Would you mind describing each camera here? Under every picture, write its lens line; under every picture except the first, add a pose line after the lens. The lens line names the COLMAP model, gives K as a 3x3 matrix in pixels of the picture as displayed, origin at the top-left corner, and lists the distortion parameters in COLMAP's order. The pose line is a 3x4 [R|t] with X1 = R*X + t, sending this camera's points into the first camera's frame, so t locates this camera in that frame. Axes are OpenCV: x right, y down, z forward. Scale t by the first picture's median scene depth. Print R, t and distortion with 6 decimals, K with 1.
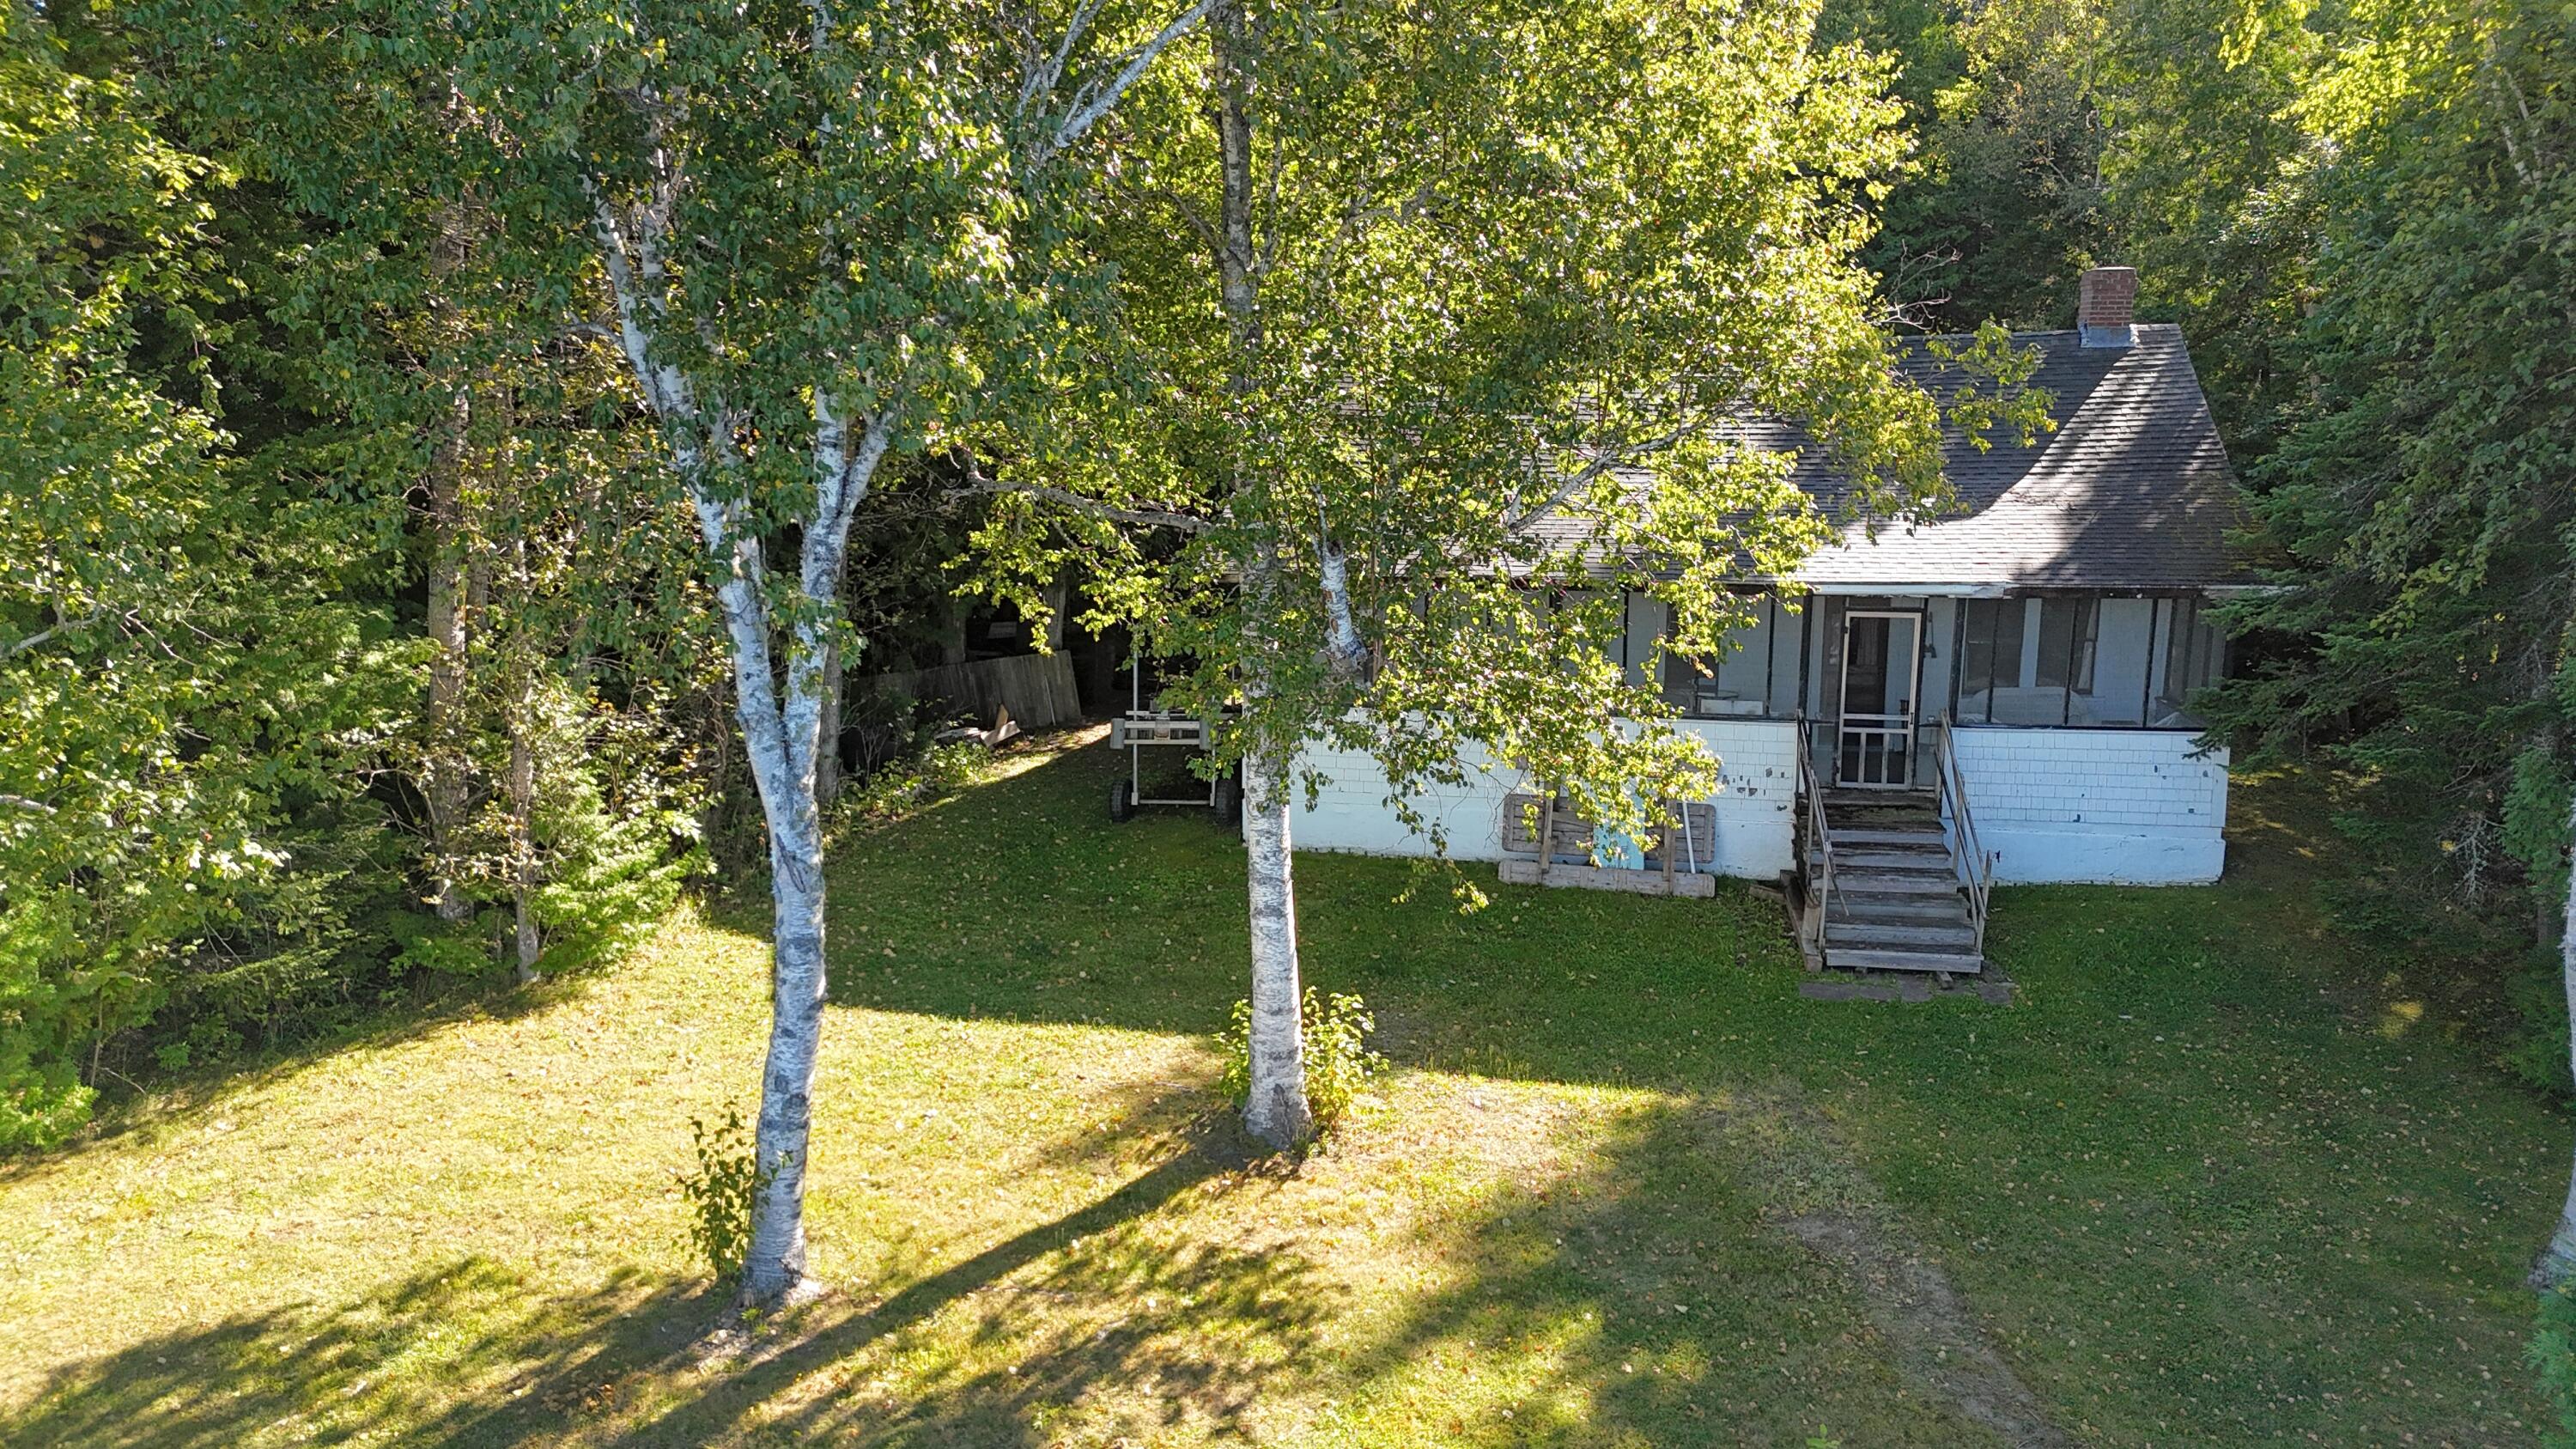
lens RADIAL K [[1788.9, 0, 1288.0], [0, 1788.9, 724.5], [0, 0, 1]] dist [0.011892, 0.000284]
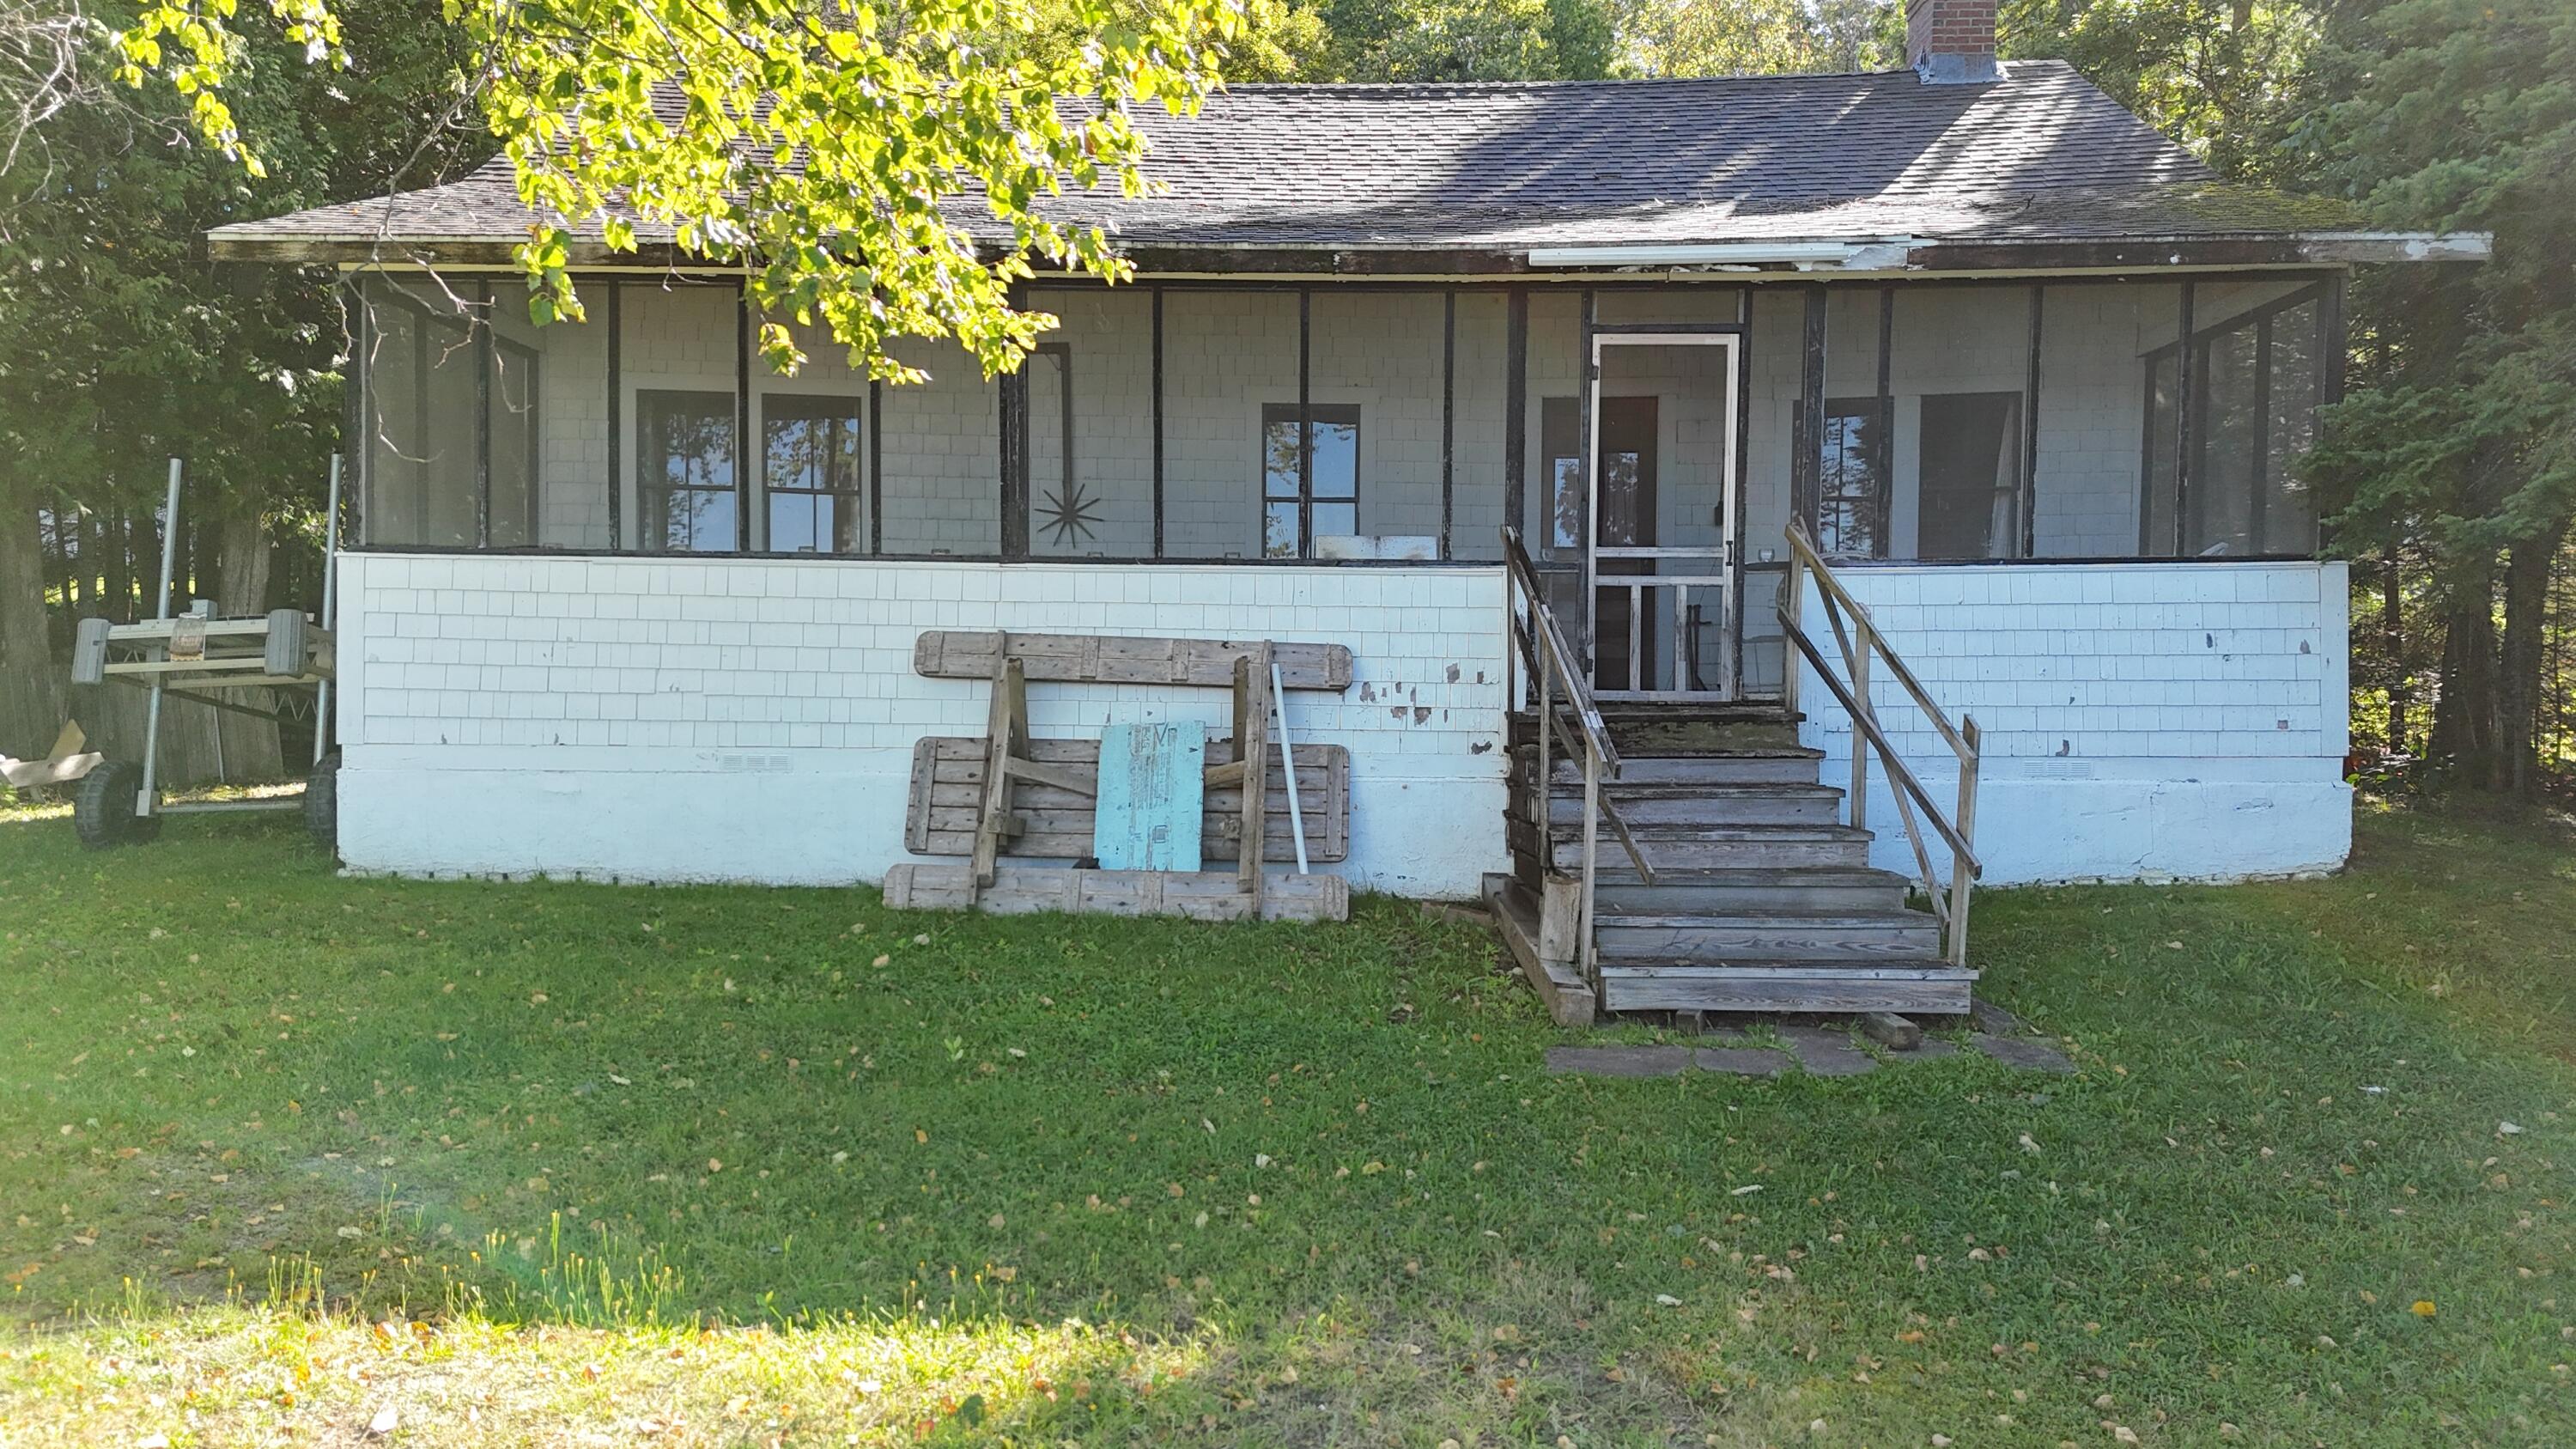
lens RADIAL K [[1825.2, 0, 1288.0], [0, 1825.2, 724.5], [0, 0, 1]] dist [0.039791, -0.001749]
pose [[0.985685, 0.005091, 0.168522, 0.144371], [0.022744, 0.986392, -0.162829, 0.122685], [-0.167058, 0.164331, 0.972156, 0.540614]]
